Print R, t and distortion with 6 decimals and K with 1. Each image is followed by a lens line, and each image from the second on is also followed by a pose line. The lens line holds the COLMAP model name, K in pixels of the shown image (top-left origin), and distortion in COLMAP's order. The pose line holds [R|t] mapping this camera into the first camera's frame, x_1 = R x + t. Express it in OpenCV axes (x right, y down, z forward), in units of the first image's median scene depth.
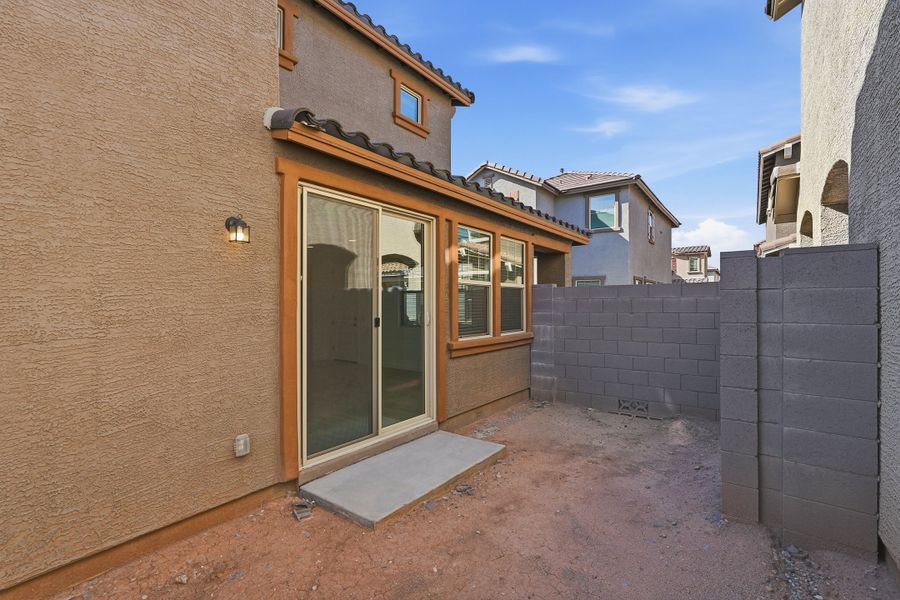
lens RADIAL K [[402.9, 0, 451.5], [0, 402.9, 304.3], [0, 0, 1]] dist [-0.000041, 0.000141]
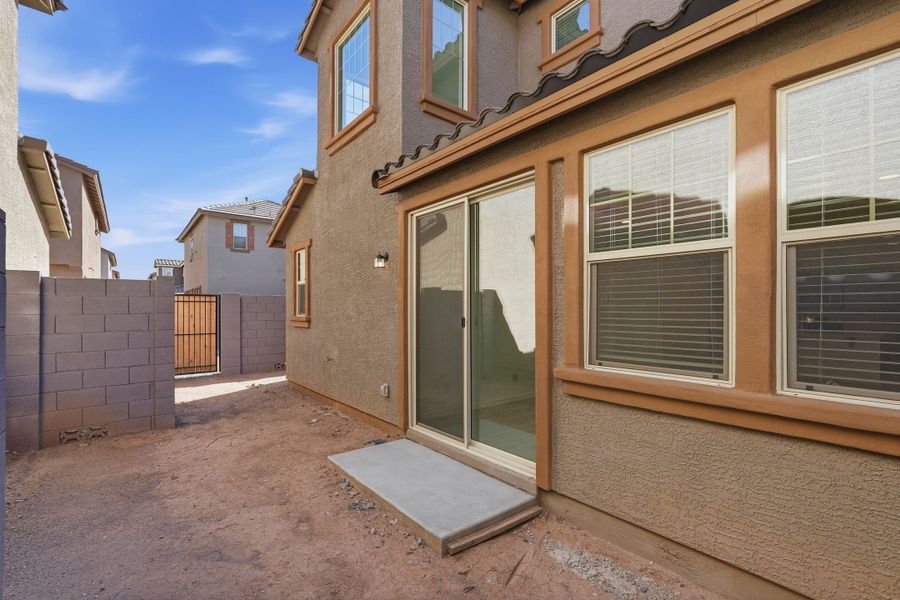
lens RADIAL K [[402.9, 0, 451.5], [0, 402.9, 304.3], [0, 0, 1]] dist [-0.000041, 0.000141]
pose [[-0.236525, -0.008186, -0.971591, 0.732881], [0.003100, 0.999953, -0.009179, 0.011207], [0.971620, -0.005183, -0.236489, 1.188901]]
